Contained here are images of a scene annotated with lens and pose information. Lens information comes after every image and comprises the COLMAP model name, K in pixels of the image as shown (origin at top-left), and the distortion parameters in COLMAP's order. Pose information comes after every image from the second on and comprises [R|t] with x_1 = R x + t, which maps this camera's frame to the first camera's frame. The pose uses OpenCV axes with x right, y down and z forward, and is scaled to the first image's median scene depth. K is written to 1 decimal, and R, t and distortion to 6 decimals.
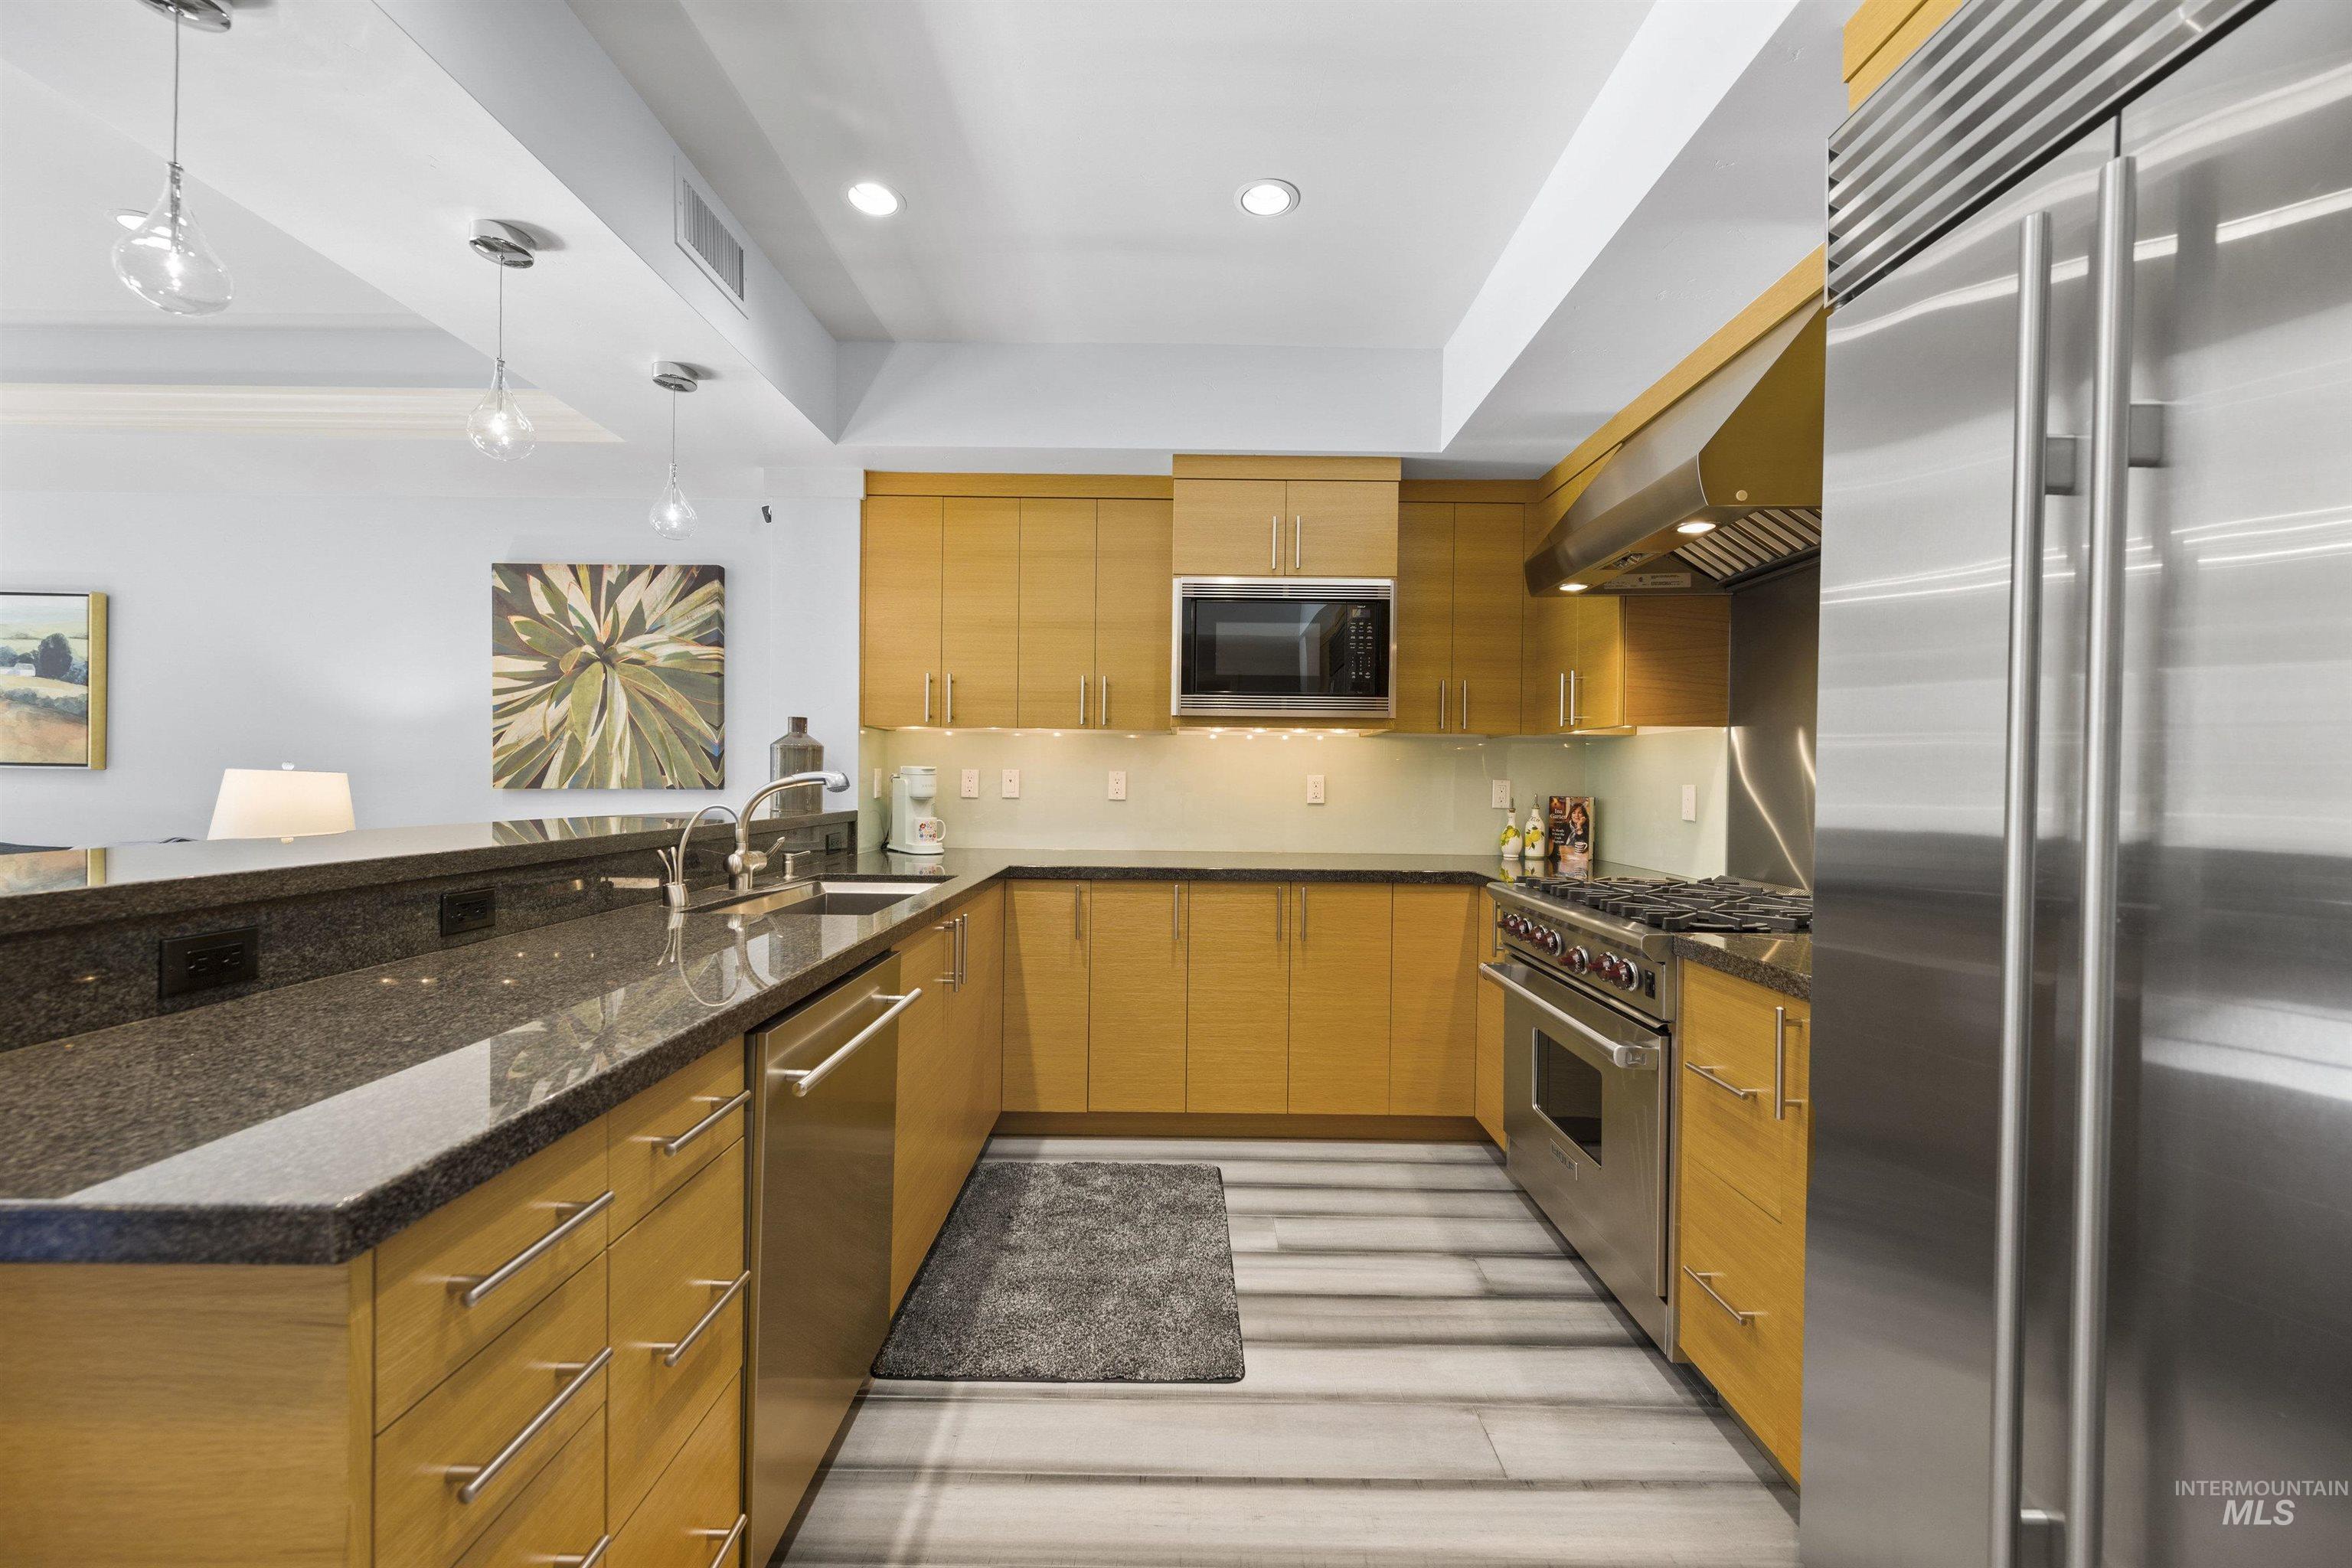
lens RADIAL K [[930.4, 0, 1189.7], [0, 930.4, 783.4], [0, 0, 1]] dist [-0.002508, 0.001397]
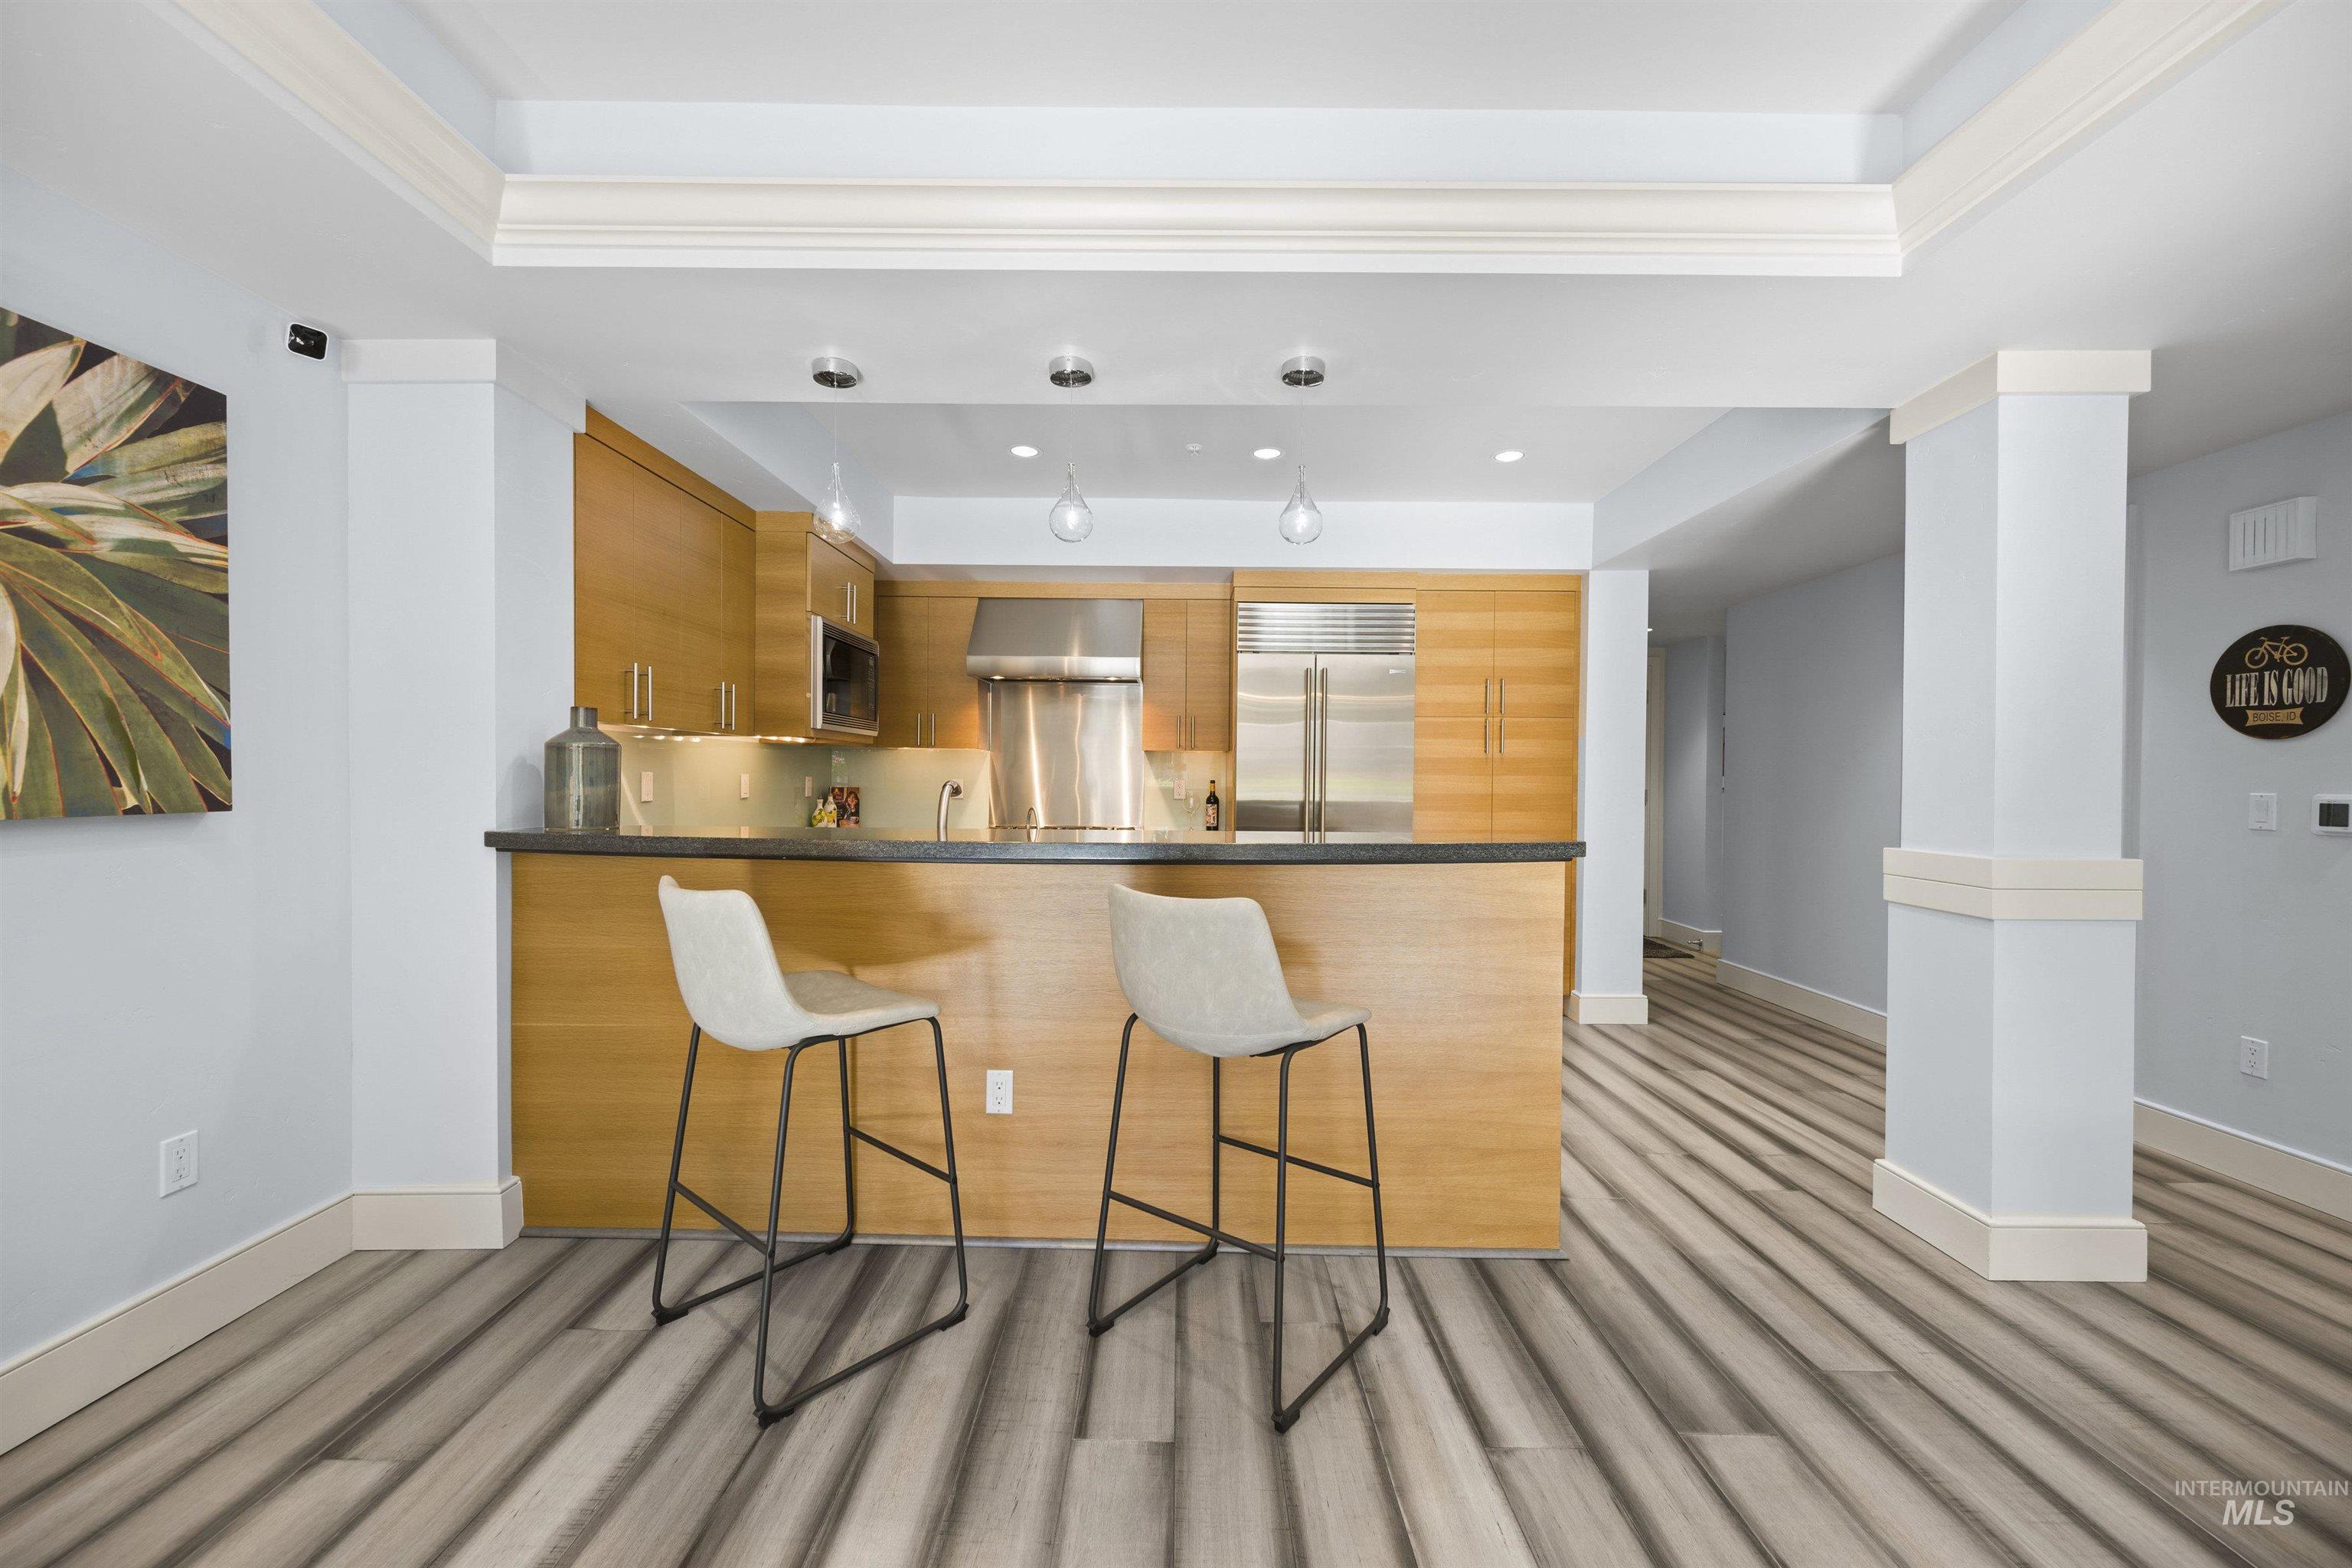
lens RADIAL K [[930.4, 0, 1186.9], [0, 930.4, 783.5], [0, 0, 1]] dist [-0.002508, 0.001397]
pose [[-0.012384, -0.019137, 0.999740, -1.059200], [-0.002353, 0.999815, 0.019110, -0.020951], [-0.999921, -0.002116, -0.012427, 0.447130]]
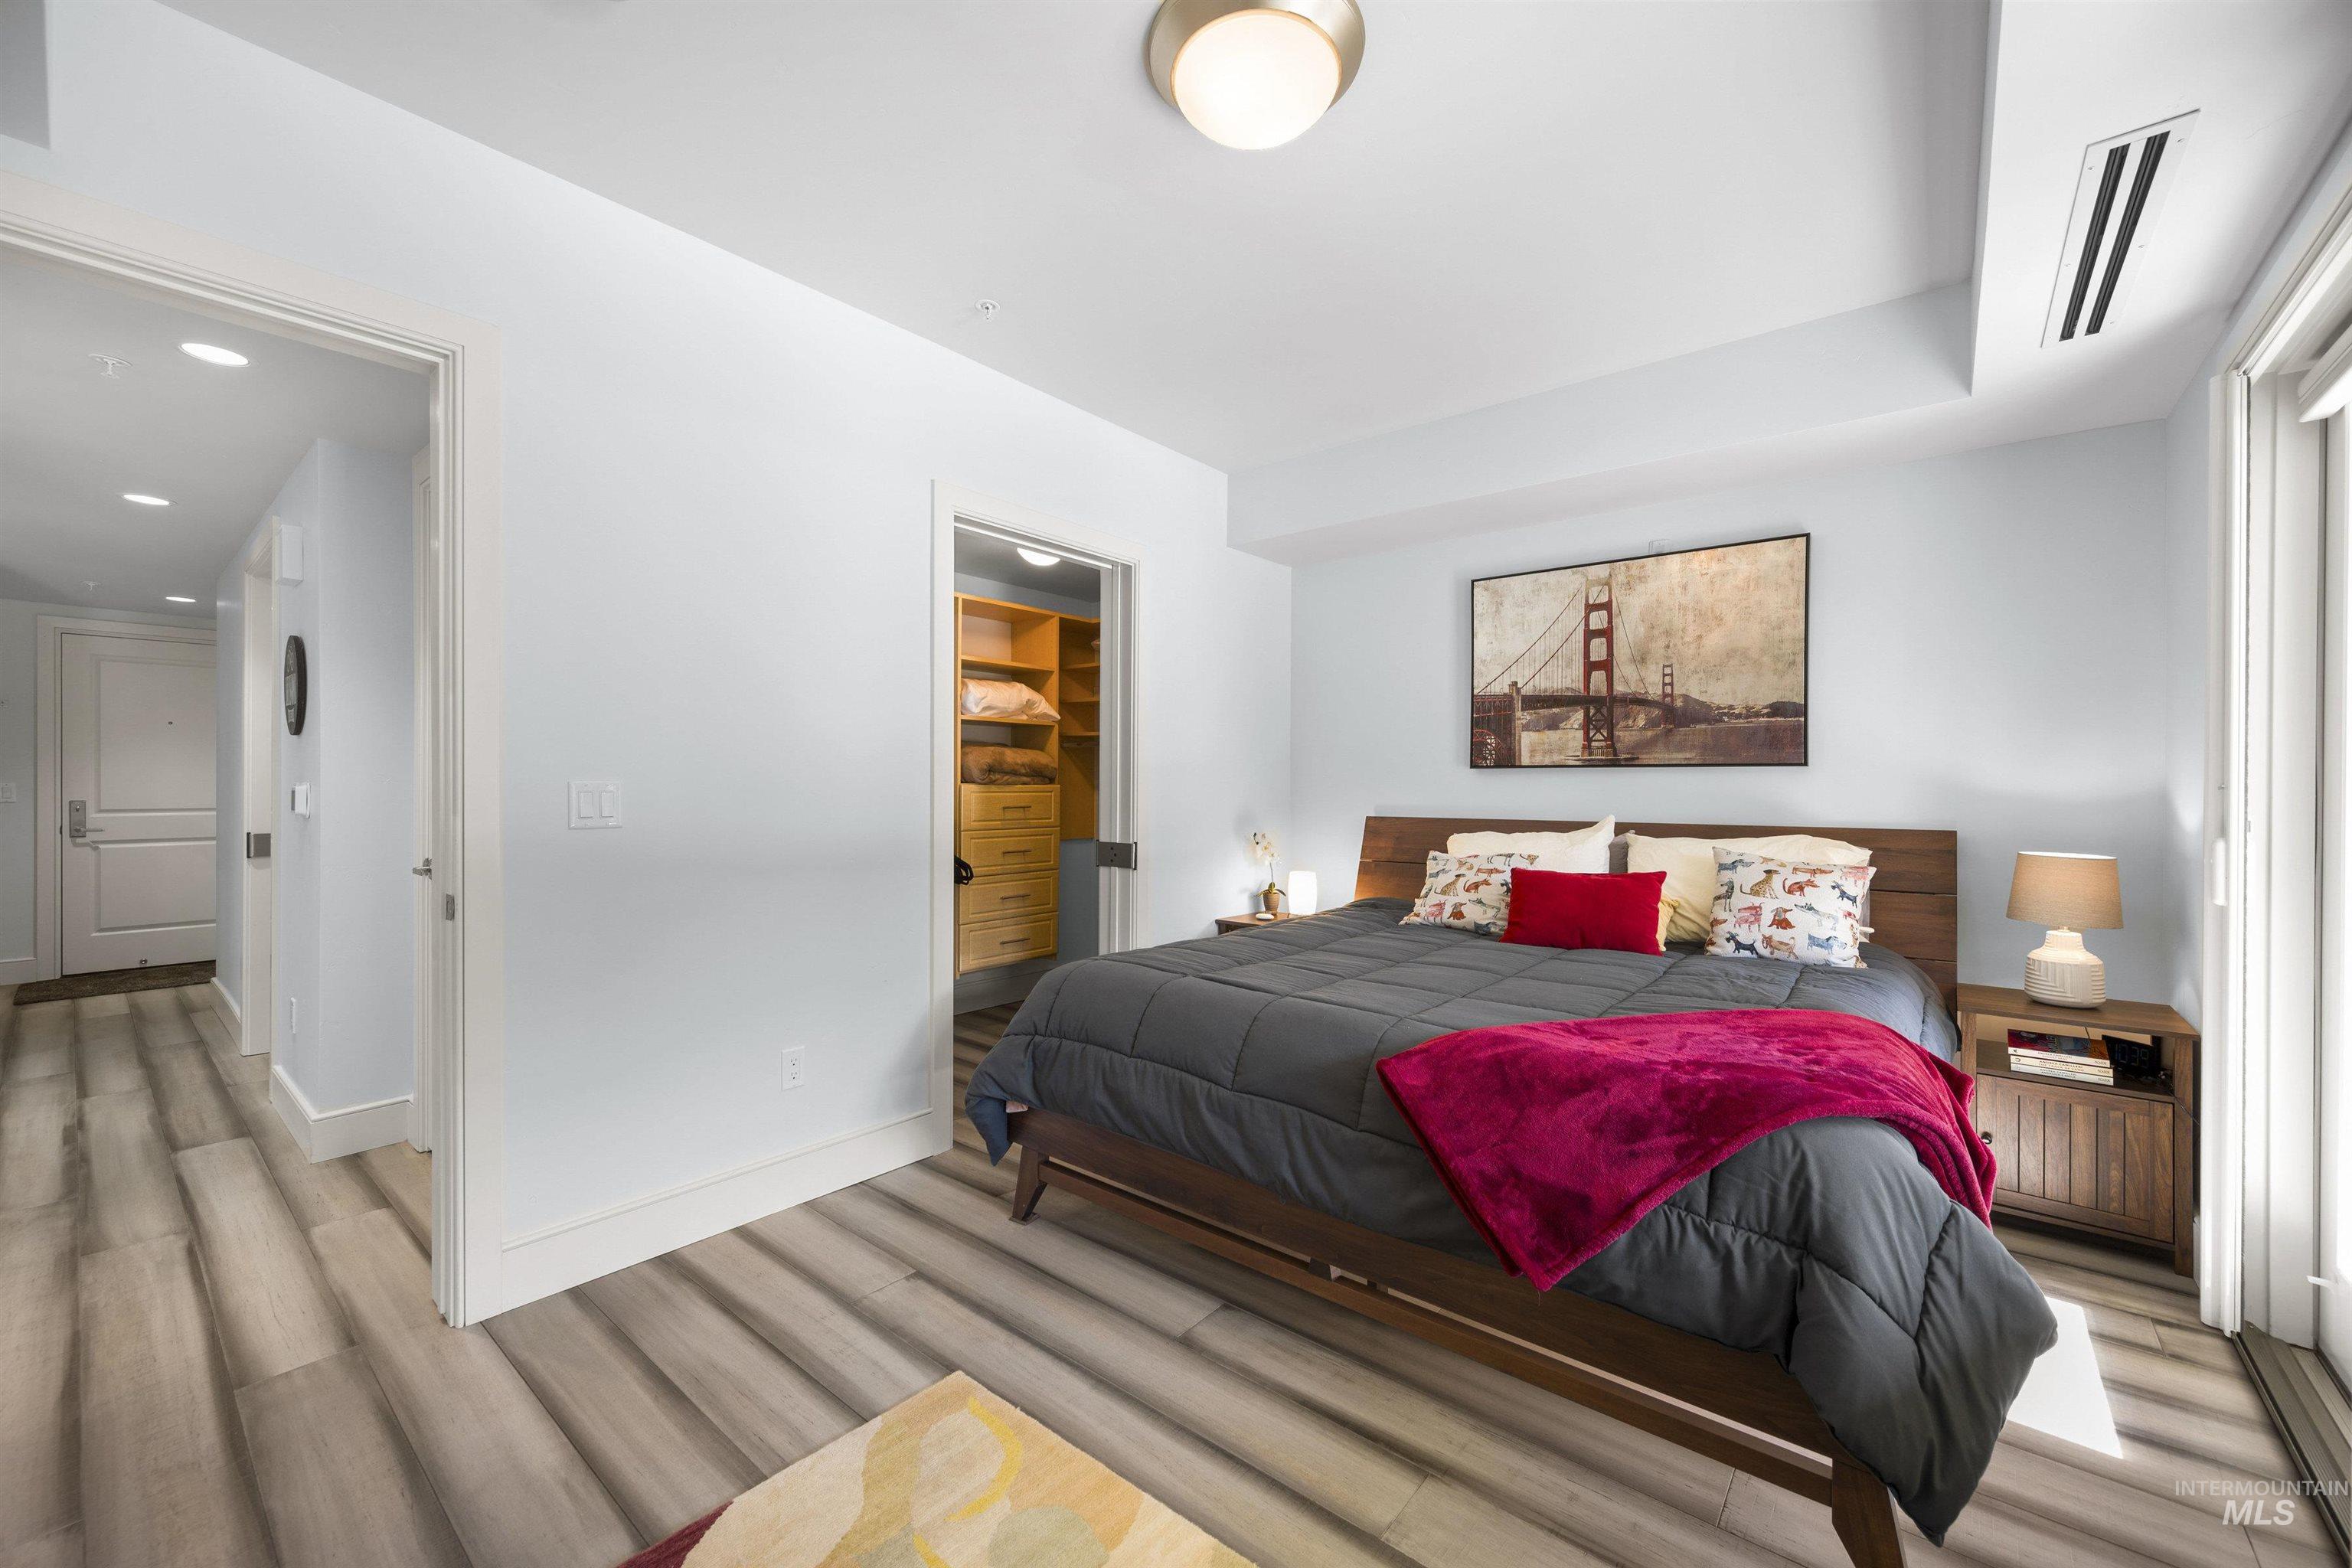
lens RADIAL K [[930.4, 0, 1172.7], [0, 930.4, 782.1], [0, 0, 1]] dist [-0.002508, 0.001397]
pose [[-0.764117, -0.016411, 0.644869, -1.525104], [-0.012748, 0.999865, 0.010339, -0.023648], [-0.644952, -0.000321, -0.764223, -0.348206]]
